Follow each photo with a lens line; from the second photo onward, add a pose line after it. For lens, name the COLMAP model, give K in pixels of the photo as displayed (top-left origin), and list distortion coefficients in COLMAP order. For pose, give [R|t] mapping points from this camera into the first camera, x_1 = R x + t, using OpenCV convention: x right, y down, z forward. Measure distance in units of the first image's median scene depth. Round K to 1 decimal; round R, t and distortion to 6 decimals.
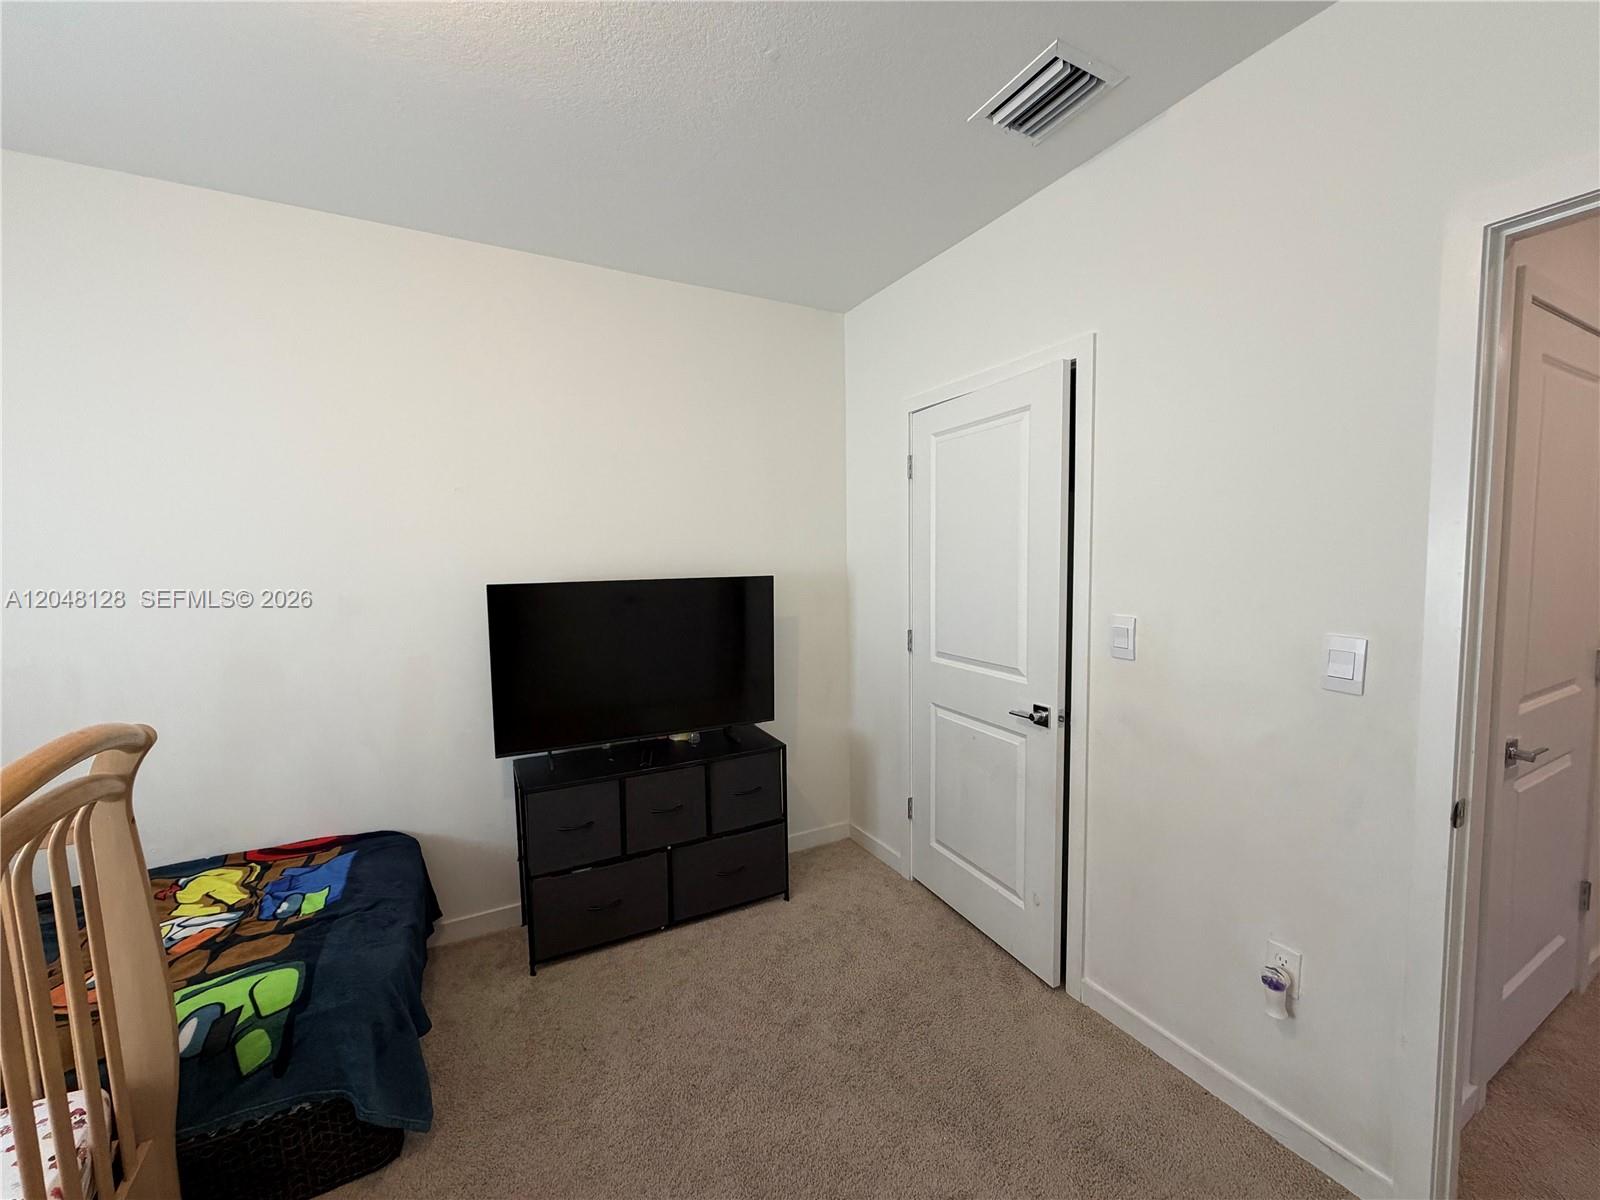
lens RADIAL K [[638.2, 0, 797.3], [0, 638.2, 599.2], [0, 0, 1]] dist [0.000022, 0.000172]
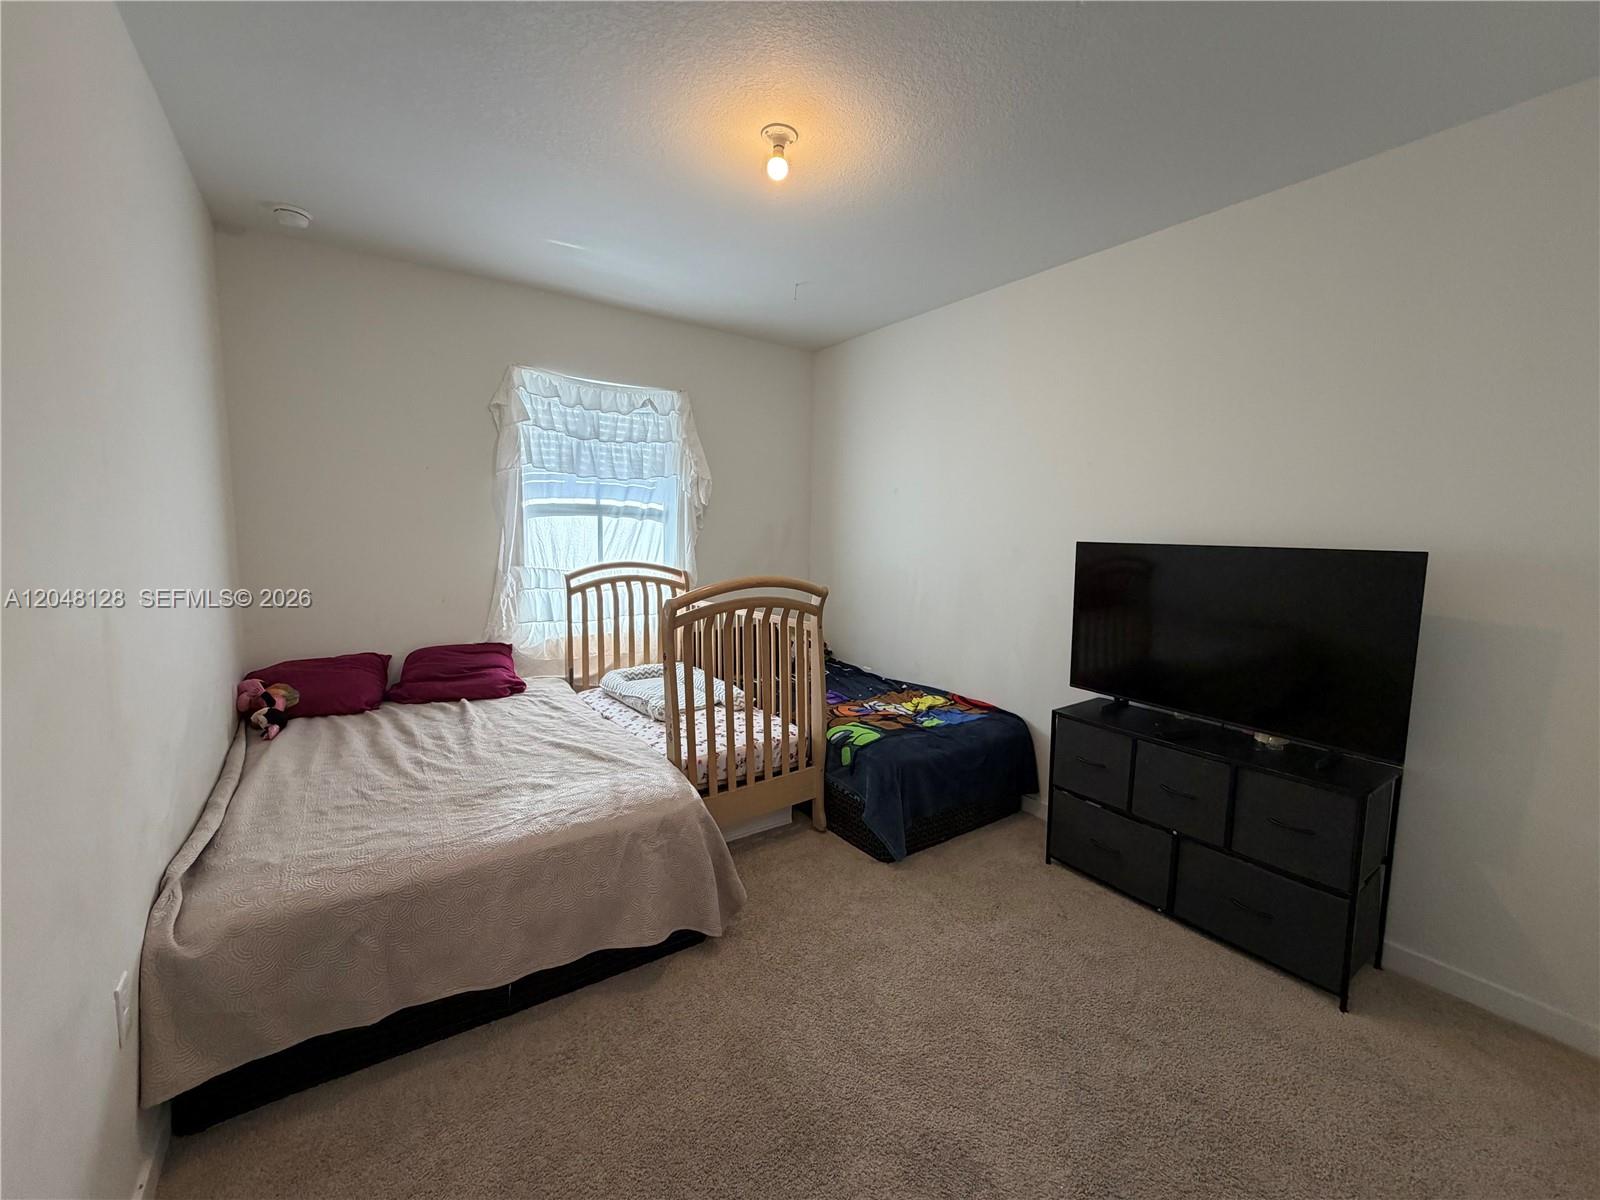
lens RADIAL K [[638.2, 0, 797.3], [0, 638.2, 599.2], [0, 0, 1]] dist [0.000022, 0.000172]
pose [[0.111892, 0.126619, -0.985621, 0.673825], [-0.085086, 0.989427, 0.117449, -0.012963], [0.990071, 0.070721, 0.121482, 0.343999]]
